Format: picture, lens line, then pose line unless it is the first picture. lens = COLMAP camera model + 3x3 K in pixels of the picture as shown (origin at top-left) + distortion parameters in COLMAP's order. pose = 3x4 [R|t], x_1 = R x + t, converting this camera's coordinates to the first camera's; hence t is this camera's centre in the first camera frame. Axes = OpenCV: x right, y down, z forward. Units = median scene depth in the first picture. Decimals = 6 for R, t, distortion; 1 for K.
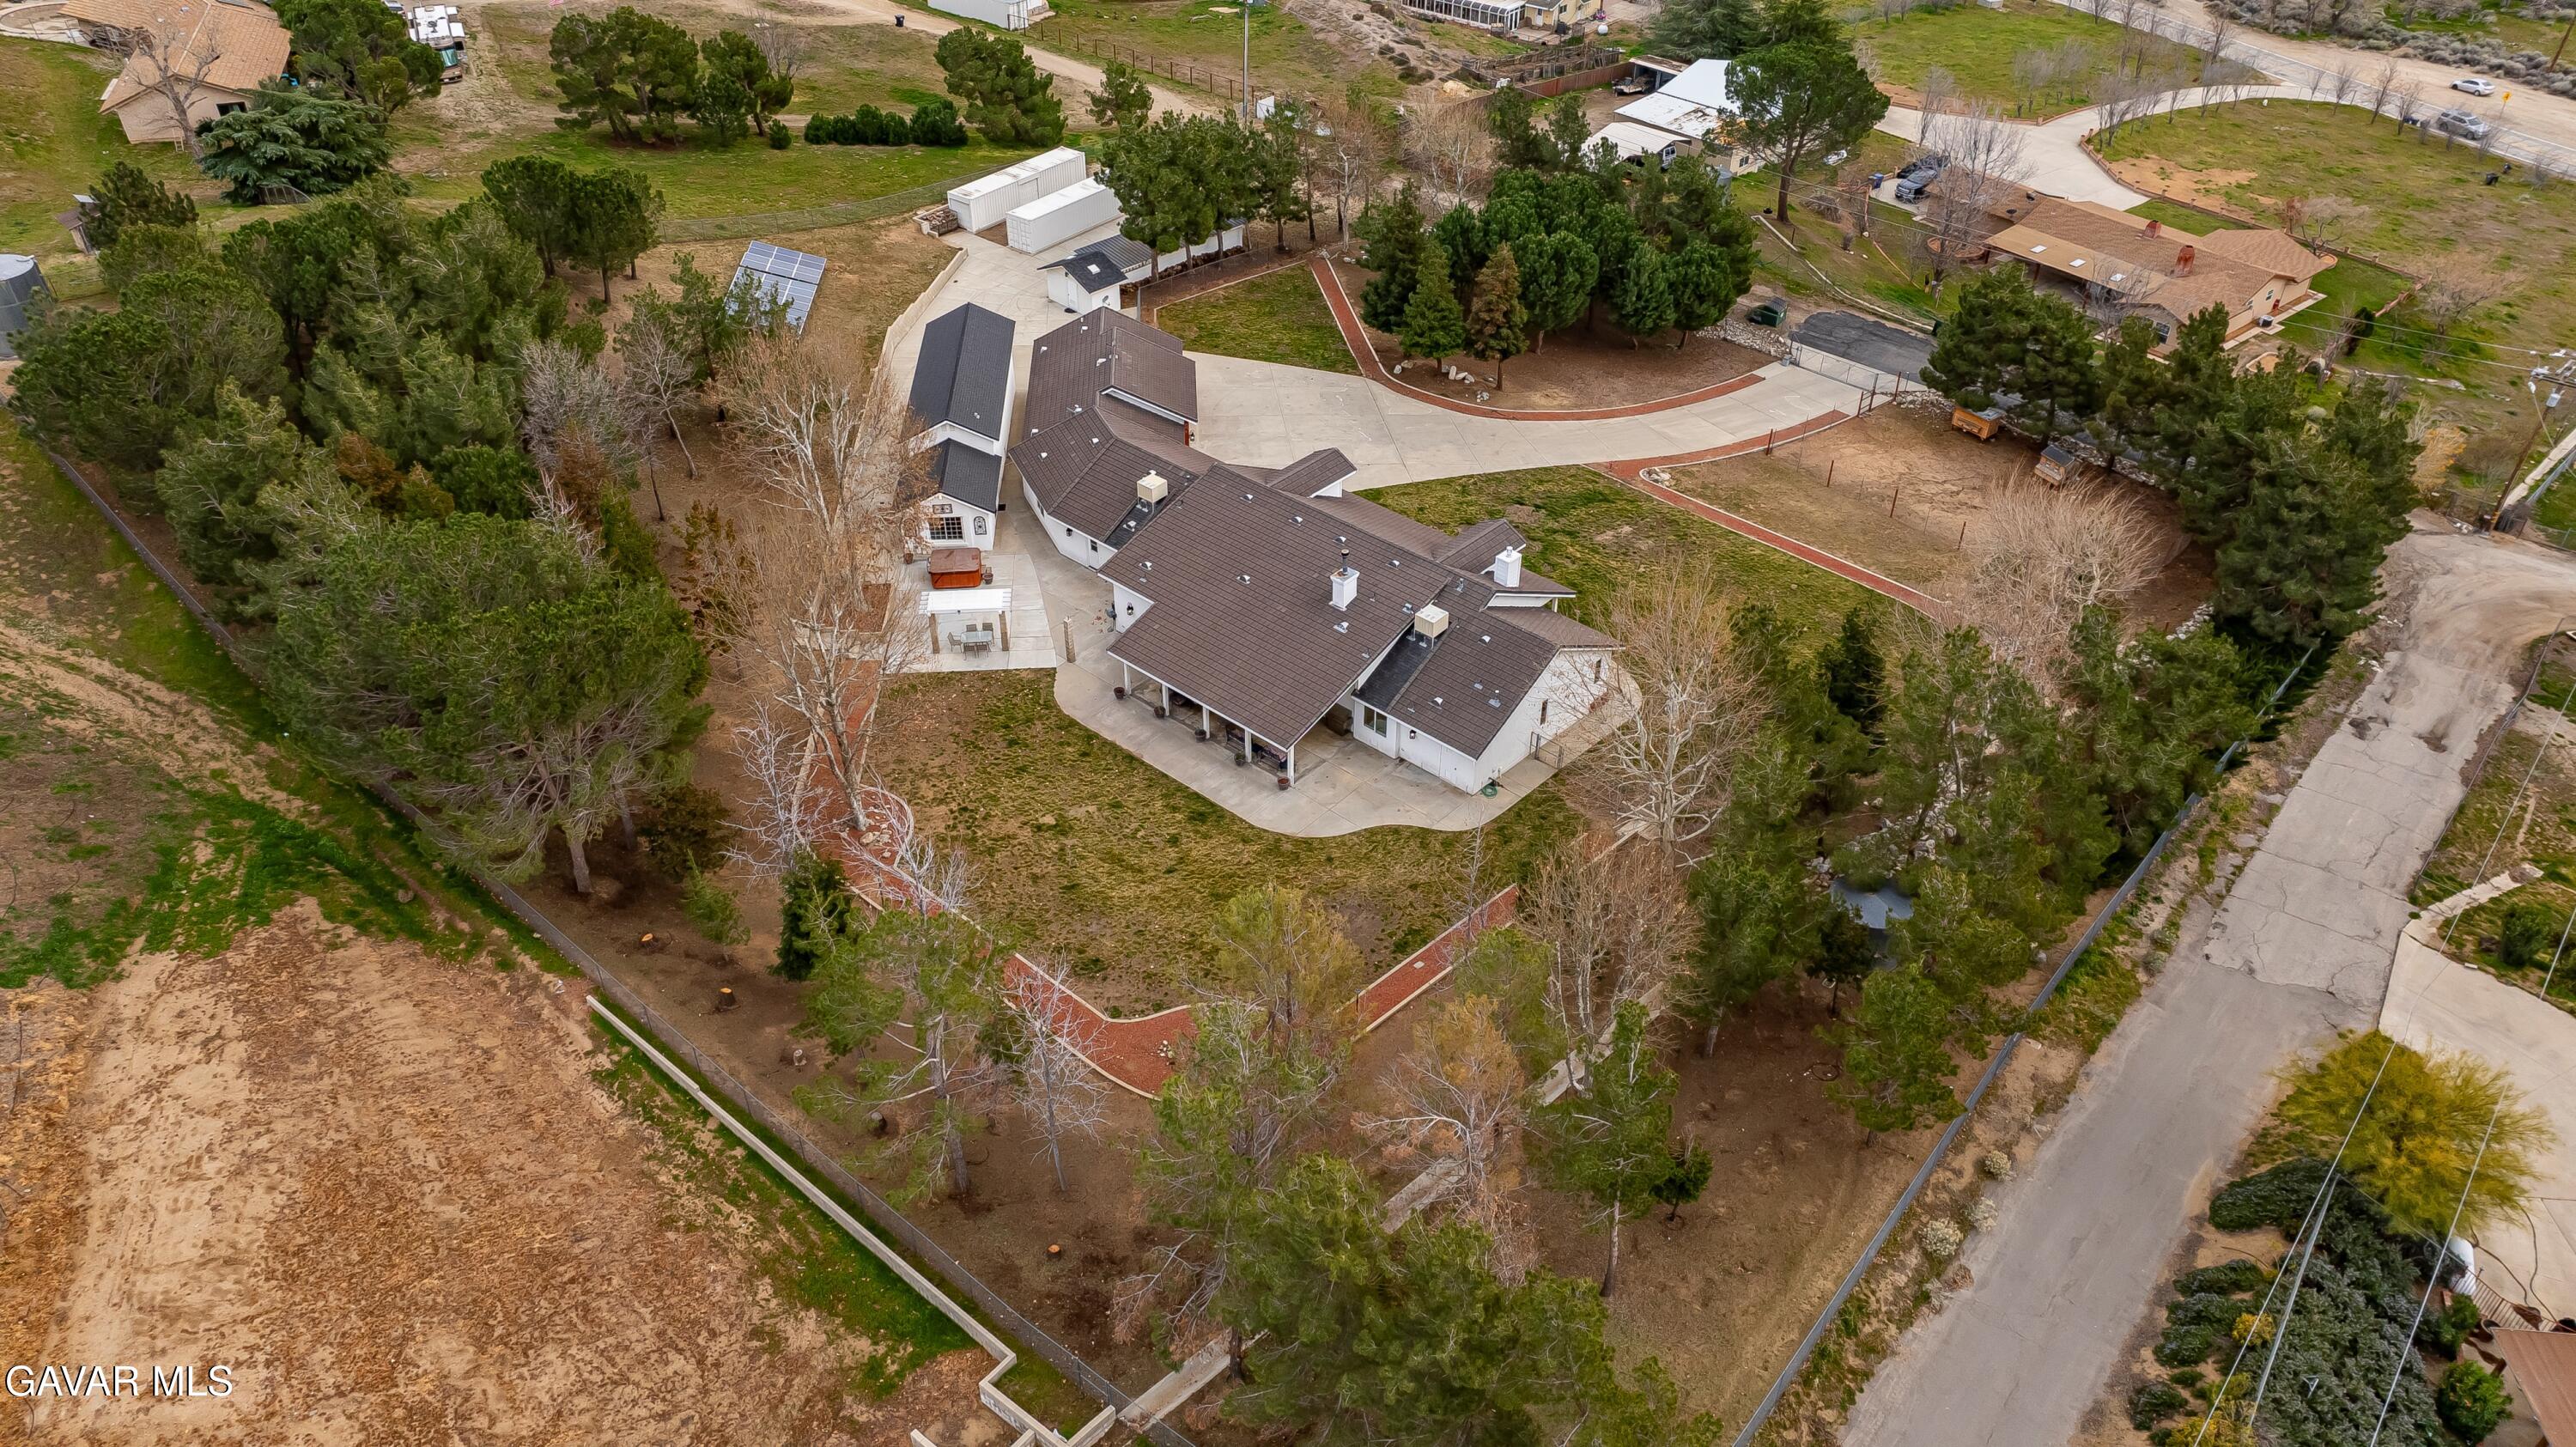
lens RADIAL K [[1805.3, 0, 1288.0], [0, 1805.3, 723.5], [0, 0, 1]] dist [-0.014988, 0.002203]
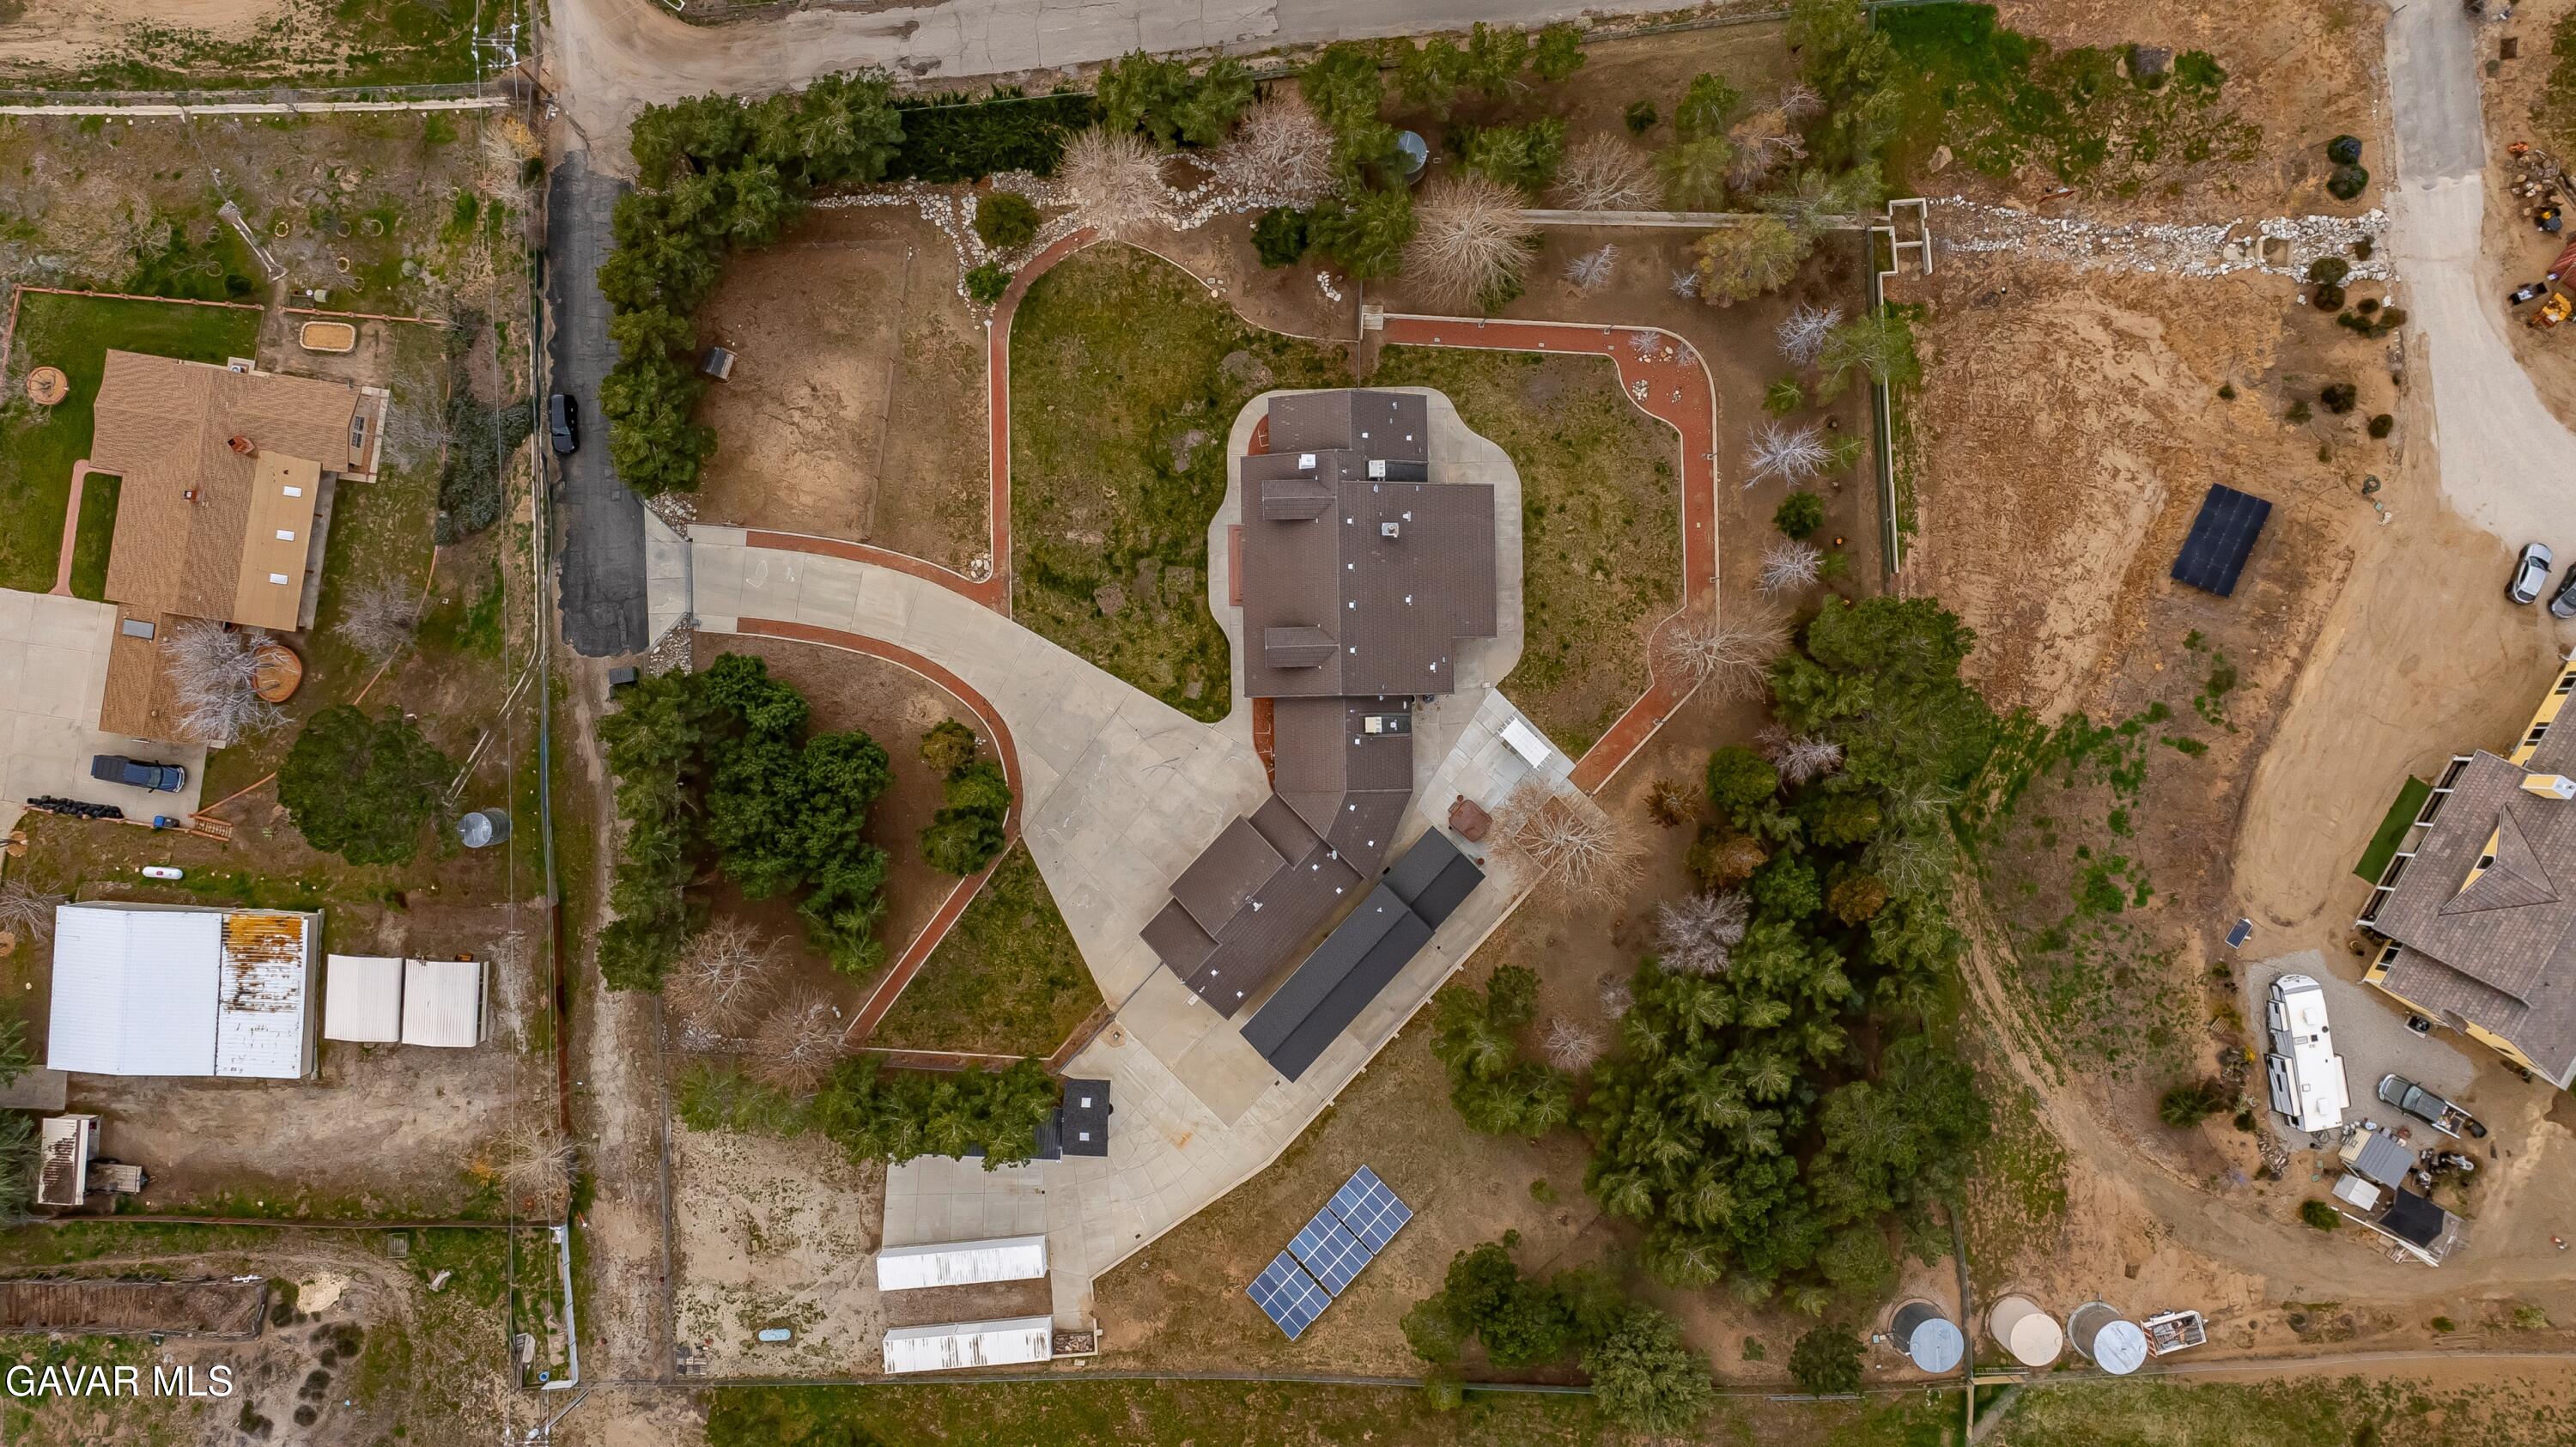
lens RADIAL K [[1805.3, 0, 1288.0], [0, 1805.3, 723.5], [0, 0, 1]] dist [-0.014988, 0.002203]
pose [[-0.680795, -0.732467, 0.003164, -0.037614], [0.435515, -0.401310, 0.805777, -1.438004], [-0.588935, 0.549948, 0.592210, 0.221494]]
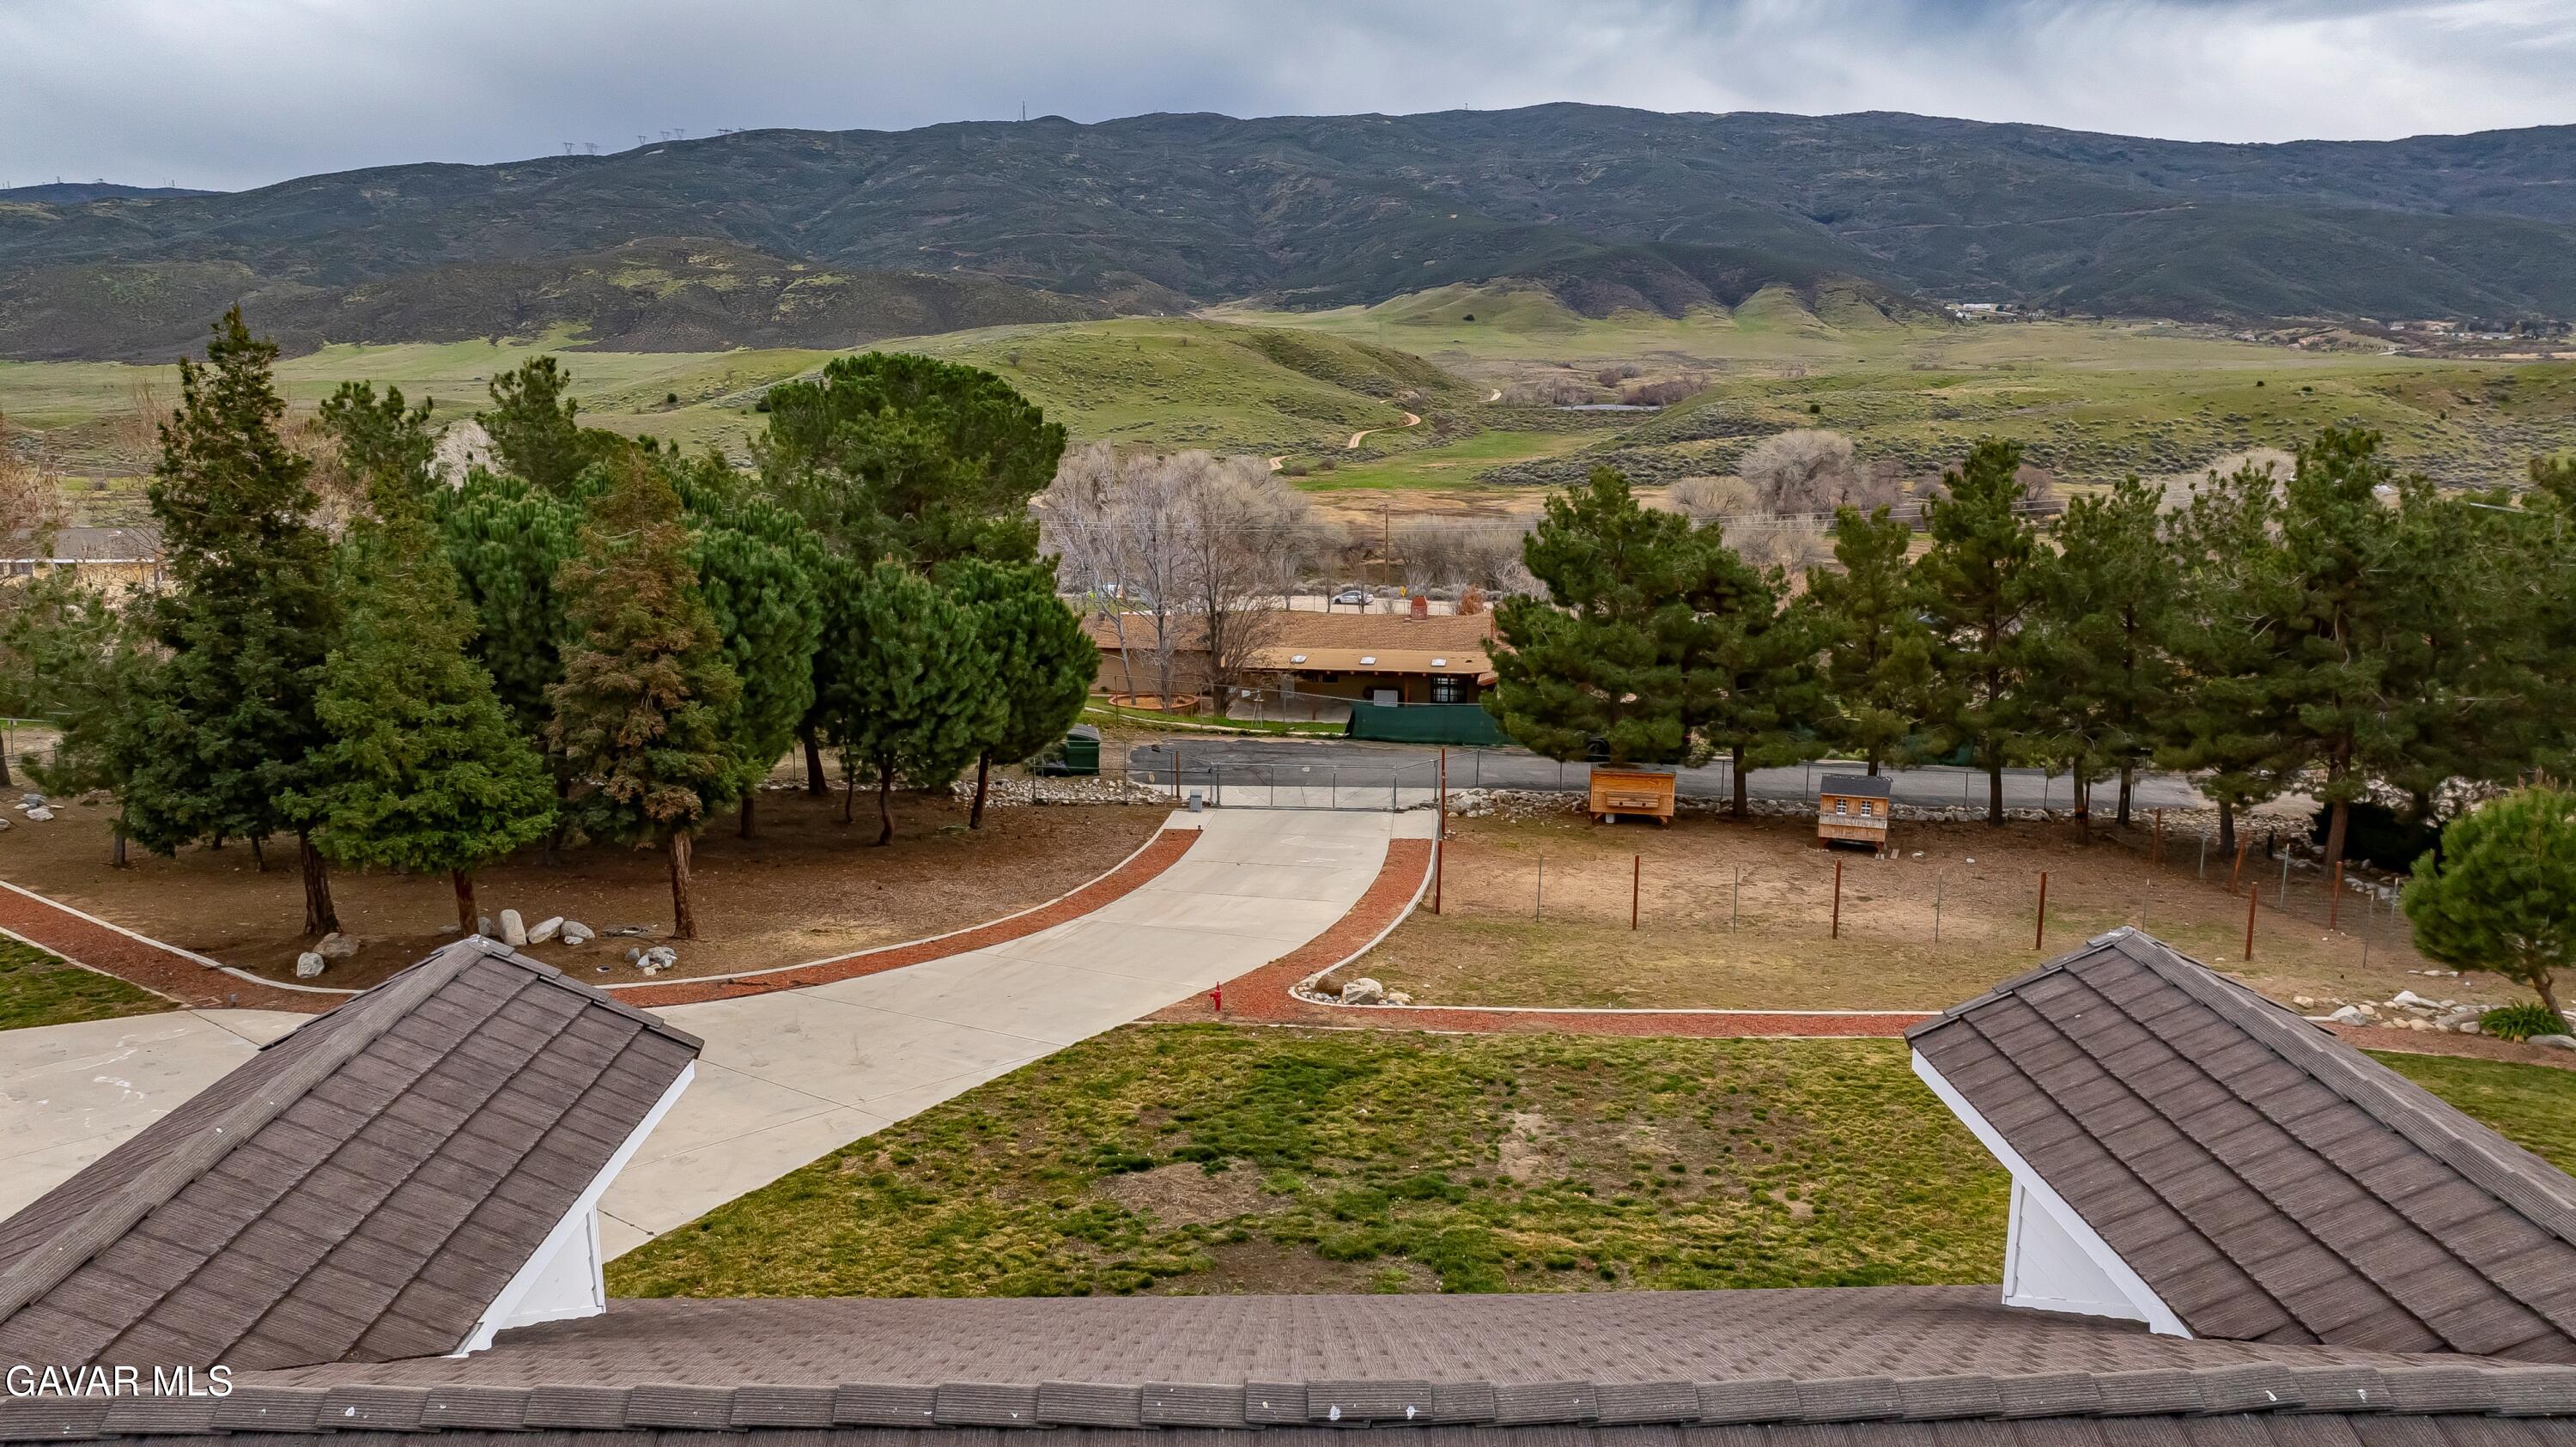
lens RADIAL K [[1805.3, 0, 1288.0], [0, 1805.3, 723.5], [0, 0, 1]] dist [-0.014988, 0.002203]
pose [[0.731474, -0.133051, 0.668762, -0.015259], [0.410794, 0.868801, -0.276466, -0.121446], [-0.544237, 0.476951, 0.690162, 0.977696]]
